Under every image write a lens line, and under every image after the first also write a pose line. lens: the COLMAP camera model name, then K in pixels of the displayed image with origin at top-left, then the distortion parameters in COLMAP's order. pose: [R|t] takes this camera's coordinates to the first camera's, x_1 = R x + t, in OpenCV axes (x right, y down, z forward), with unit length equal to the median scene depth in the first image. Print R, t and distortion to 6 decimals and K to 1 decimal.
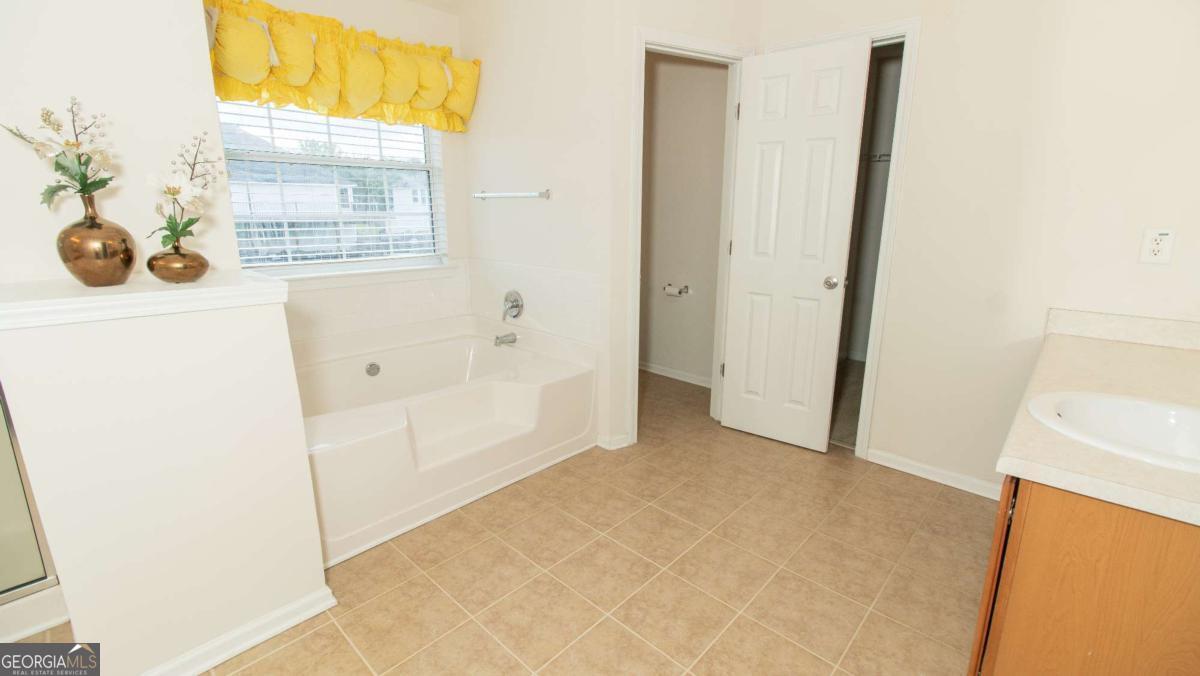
lens RADIAL K [[523.7, 0, 598.5], [0, 523.7, 334.1], [0, 0, 1]] dist [0.002077, -0.000014]
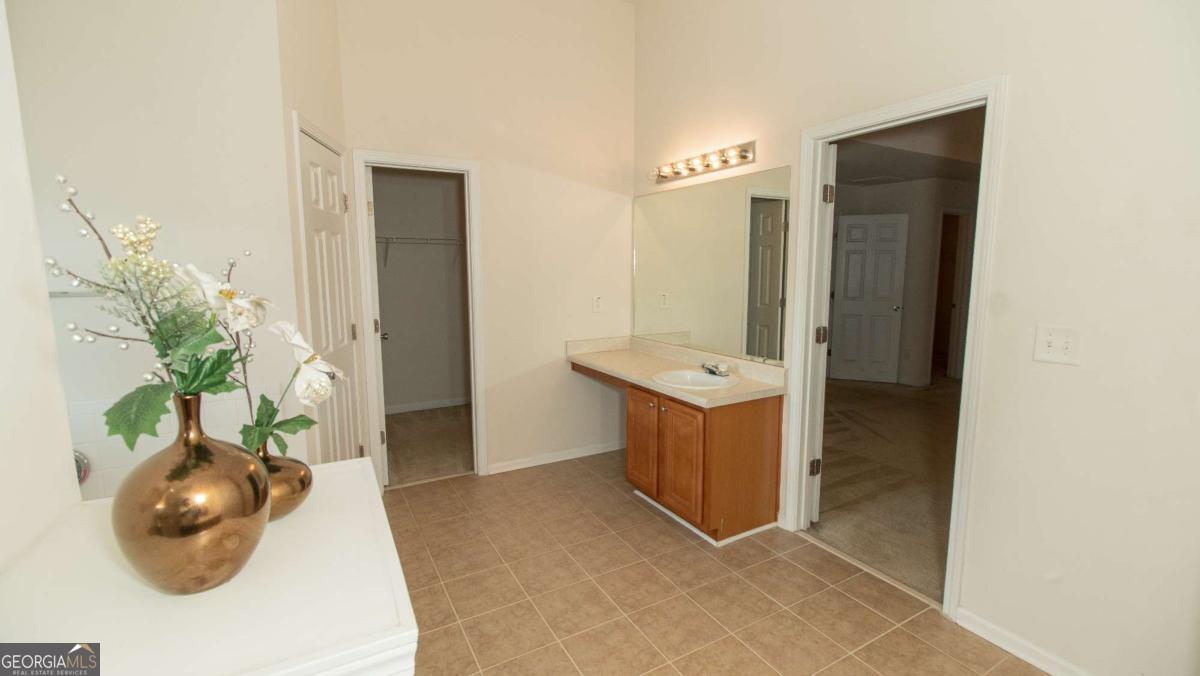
lens RADIAL K [[523.7, 0, 601.6], [0, 523.7, 337.3], [0, 0, 1]] dist [0.002077, -0.000014]
pose [[0.285300, -0.129355, 0.949669, -0.867445], [0.215596, 0.974118, 0.067915, -0.180634], [-0.933875, 0.185368, 0.305805, 0.345003]]
